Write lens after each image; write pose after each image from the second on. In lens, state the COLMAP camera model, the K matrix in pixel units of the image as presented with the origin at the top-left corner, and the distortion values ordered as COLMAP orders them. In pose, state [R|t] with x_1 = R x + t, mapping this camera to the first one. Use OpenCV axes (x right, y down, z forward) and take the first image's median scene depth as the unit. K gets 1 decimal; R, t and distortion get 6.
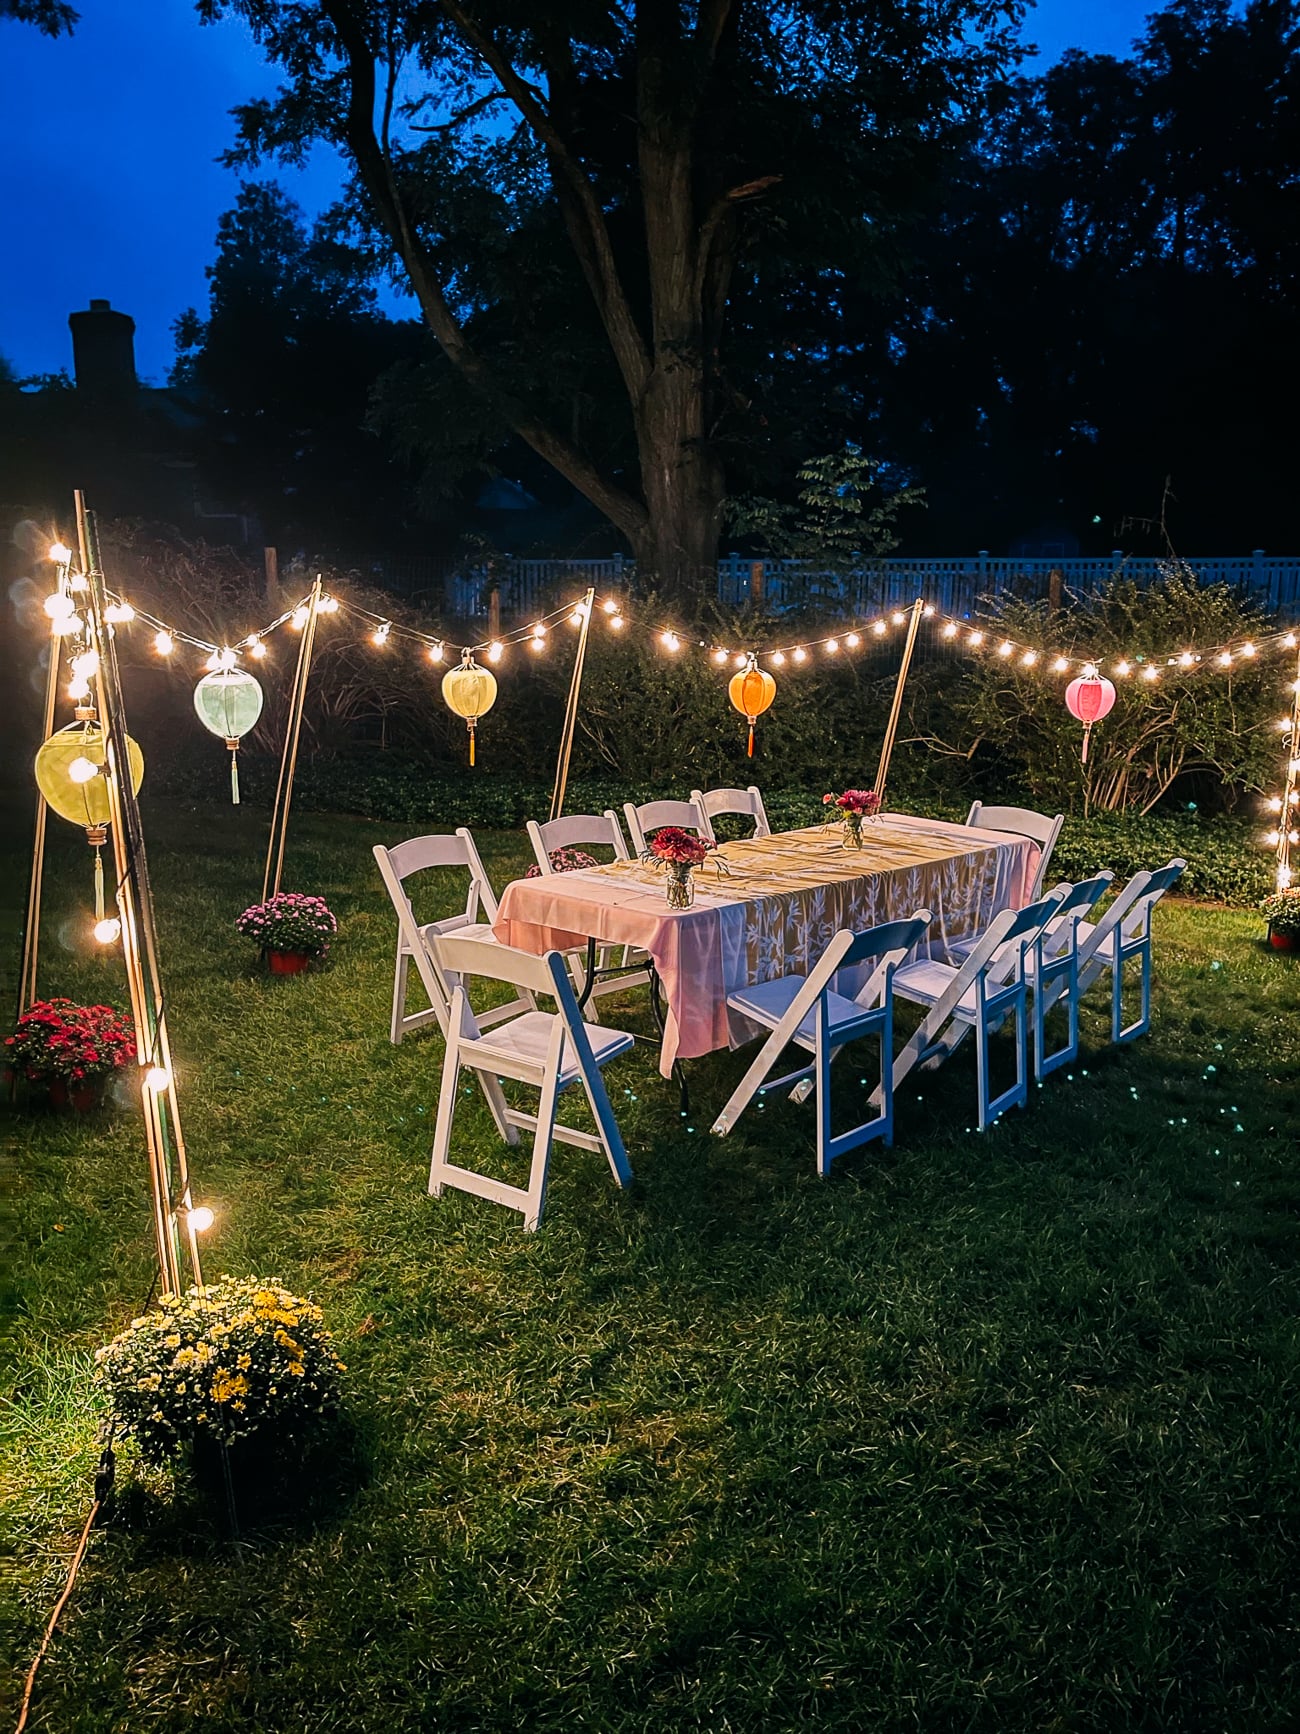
lens RADIAL K [[1344.8, 0, 668.1], [0, 1344.8, 871.0], [0, 0, 1]] dist [0.066723, -0.079878]
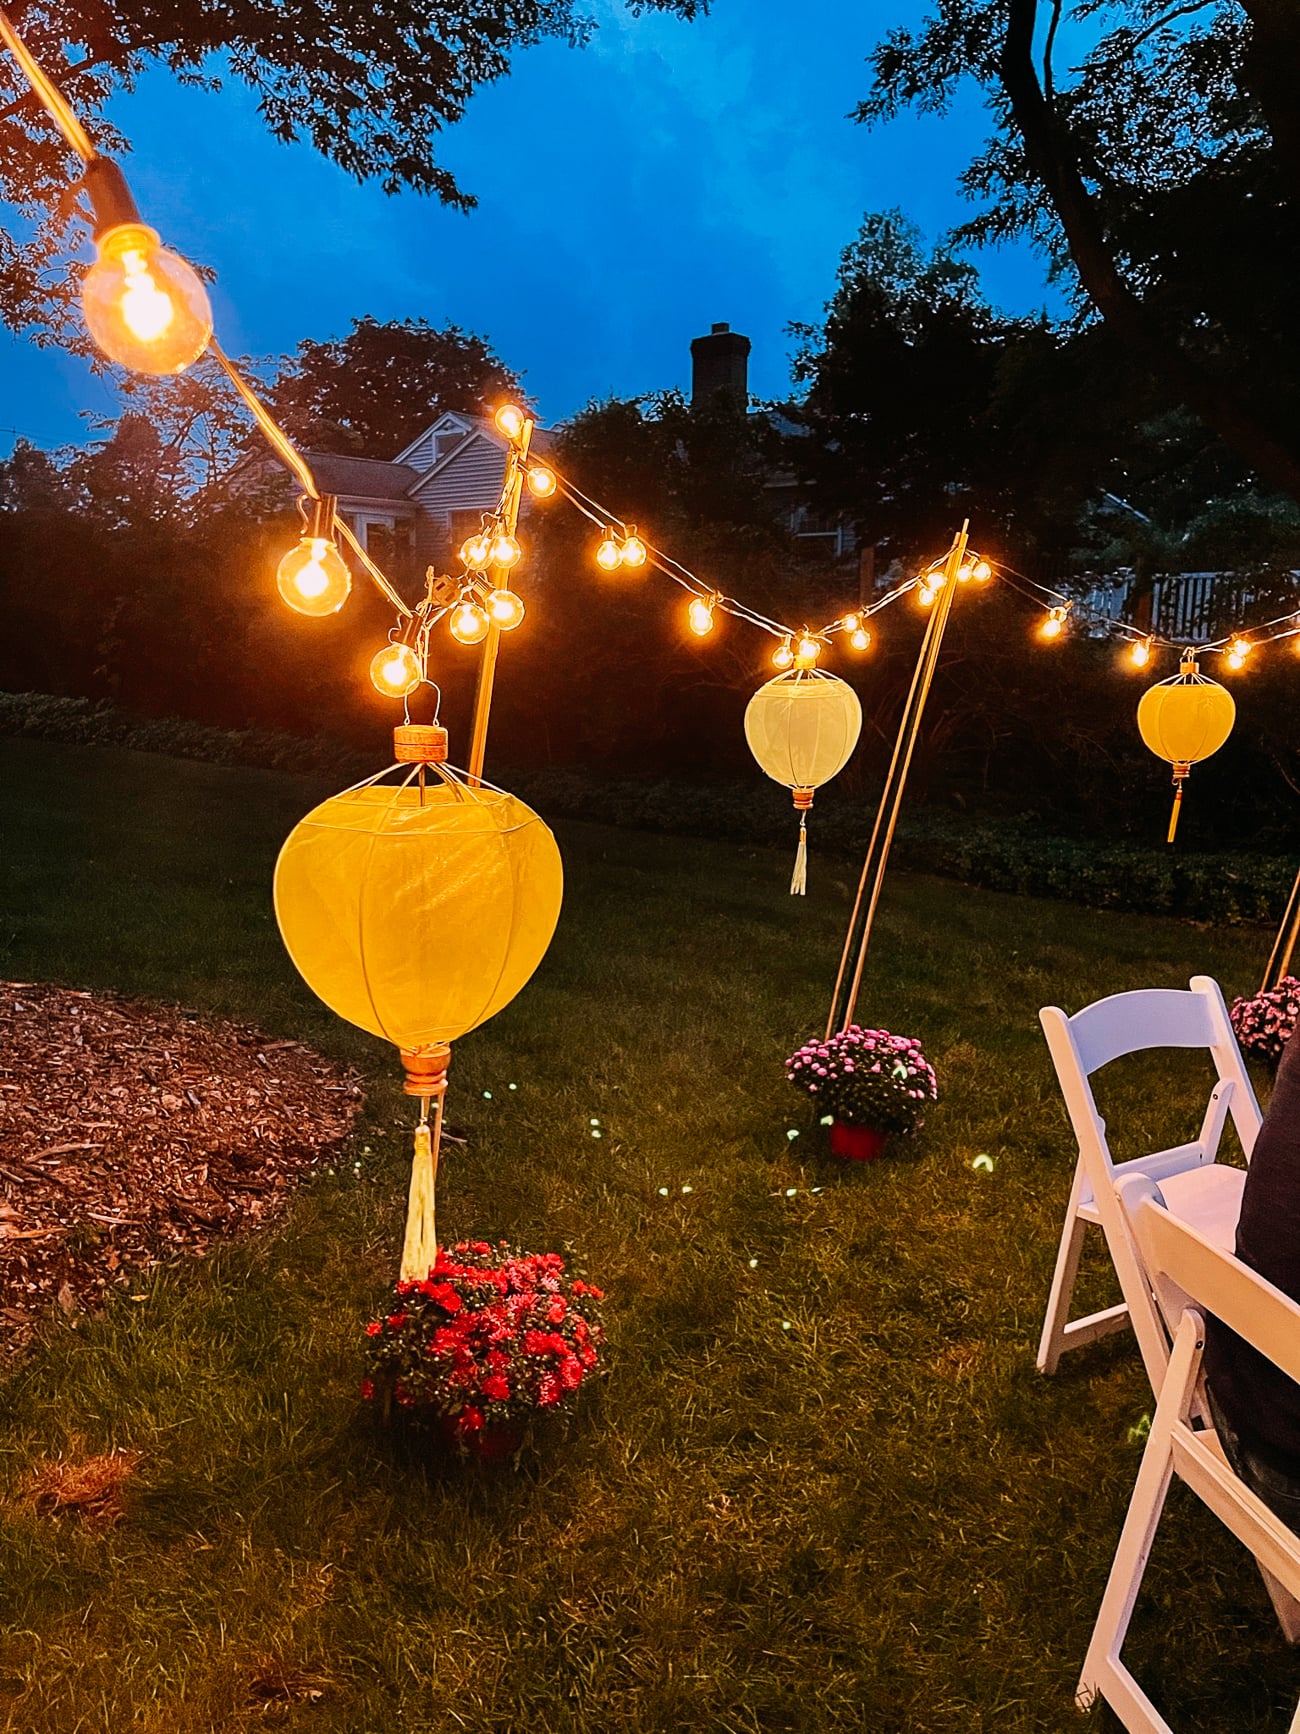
lens RADIAL K [[1344.8, 0, 668.1], [0, 1344.8, 871.0], [0, 0, 1]] dist [0.066723, -0.079878]
pose [[0.915401, 0.076339, -0.395239, -0.109031], [-0.084960, 0.996375, -0.004327, -0.041895], [0.393476, 0.037541, 0.918568, 0.339185]]
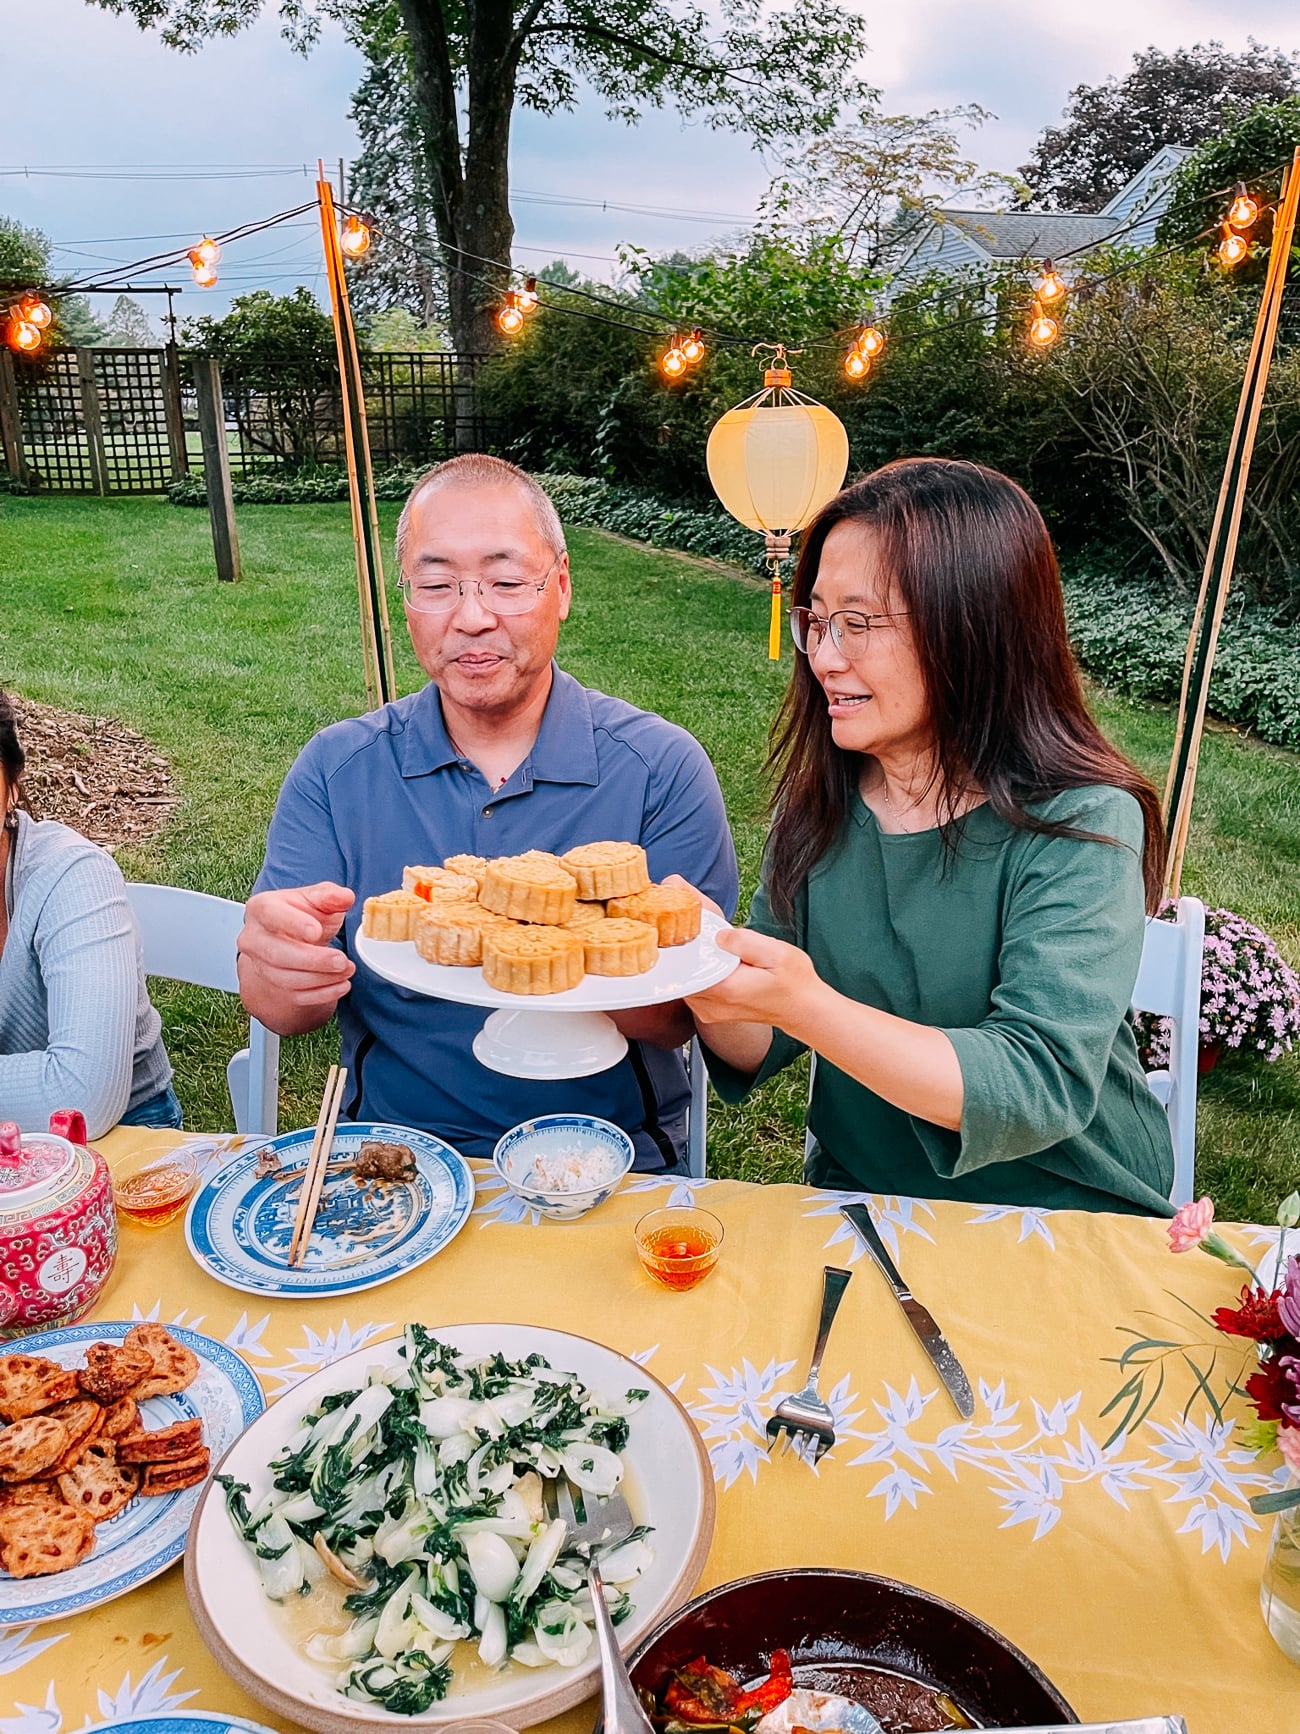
lens RADIAL K [[1328.1, 0, 649.9], [0, 1328.1, 859.3], [0, 0, 1]] dist [0.137826, -0.195615]
pose [[0.527304, 0.257431, -0.809741, 0.167391], [-0.158852, 0.966064, 0.203684, -0.094255], [0.834695, 0.021226, 0.550303, 0.724585]]
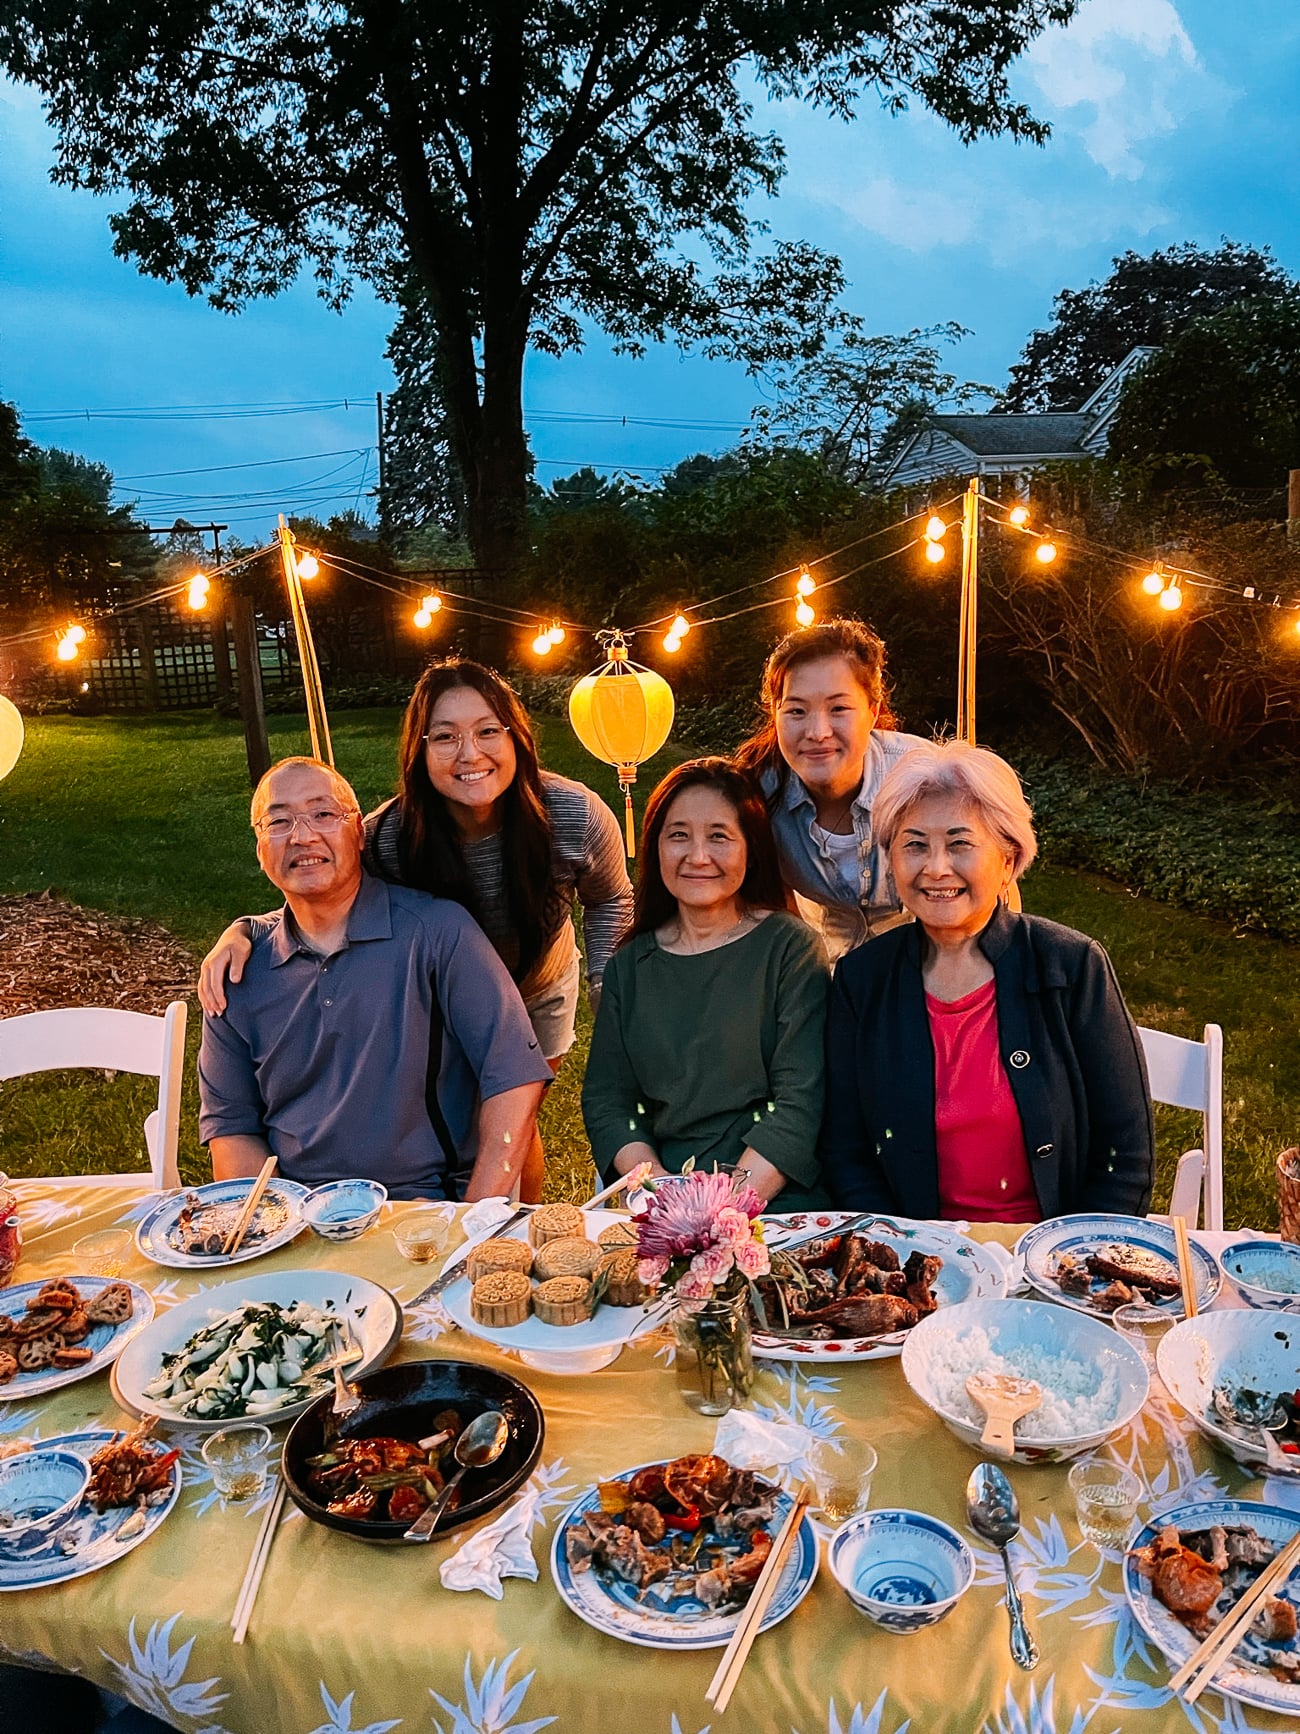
lens RADIAL K [[1344.8, 0, 668.1], [0, 1344.8, 871.0], [0, 0, 1]] dist [0.066723, -0.079878]
pose [[0.514505, 0.138224, -0.846273, 0.282945], [-0.117471, 0.988979, 0.090114, -0.116703], [0.849403, 0.053048, 0.525072, 0.713000]]
